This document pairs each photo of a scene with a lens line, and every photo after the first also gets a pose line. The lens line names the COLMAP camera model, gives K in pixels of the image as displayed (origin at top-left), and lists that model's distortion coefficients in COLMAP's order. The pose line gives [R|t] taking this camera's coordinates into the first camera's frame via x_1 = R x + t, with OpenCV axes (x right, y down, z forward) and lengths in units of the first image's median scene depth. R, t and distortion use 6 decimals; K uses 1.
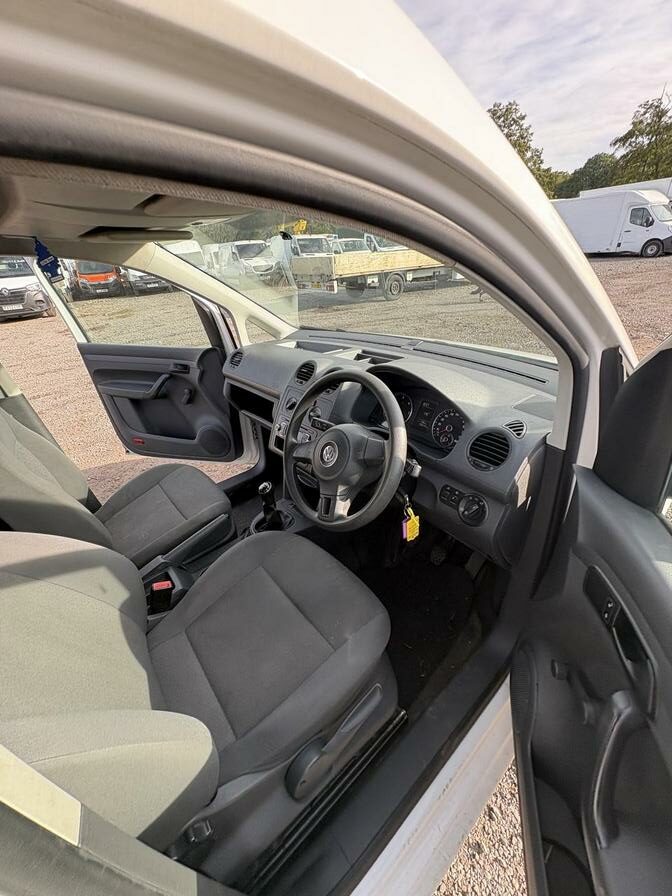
lens RADIAL K [[356.5, 0, 336.0], [0, 356.5, 448.0], [0, 0, 1]] dist [0.002283, 0.000018]
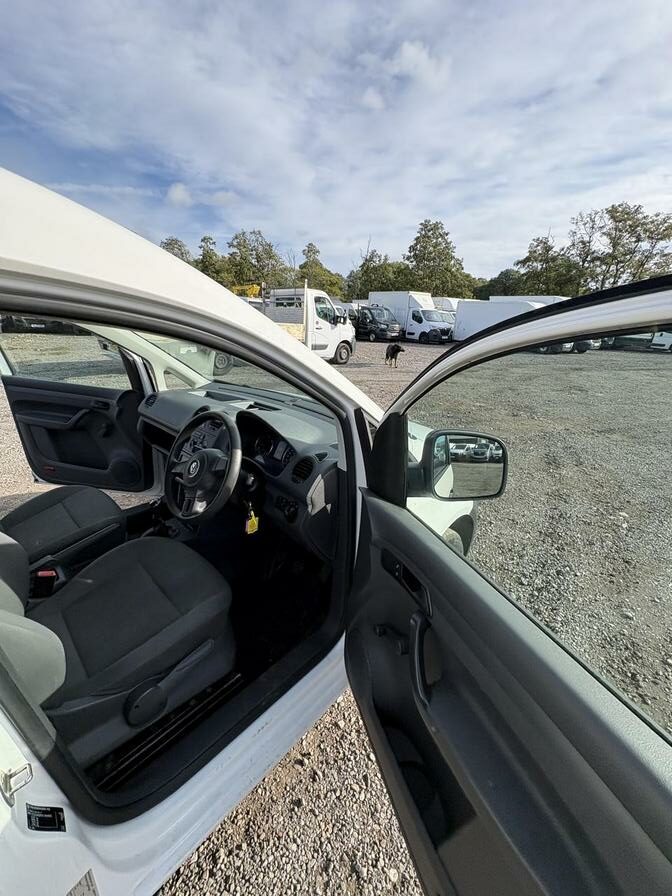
lens RADIAL K [[356.5, 0, 336.0], [0, 356.5, 448.0], [0, 0, 1]] dist [0.002283, 0.000018]
pose [[0.986147, 0.065763, 0.152283, 0.153502], [-0.041251, 0.986439, -0.158860, 0.067734], [-0.160665, 0.150378, 0.975486, -0.230860]]
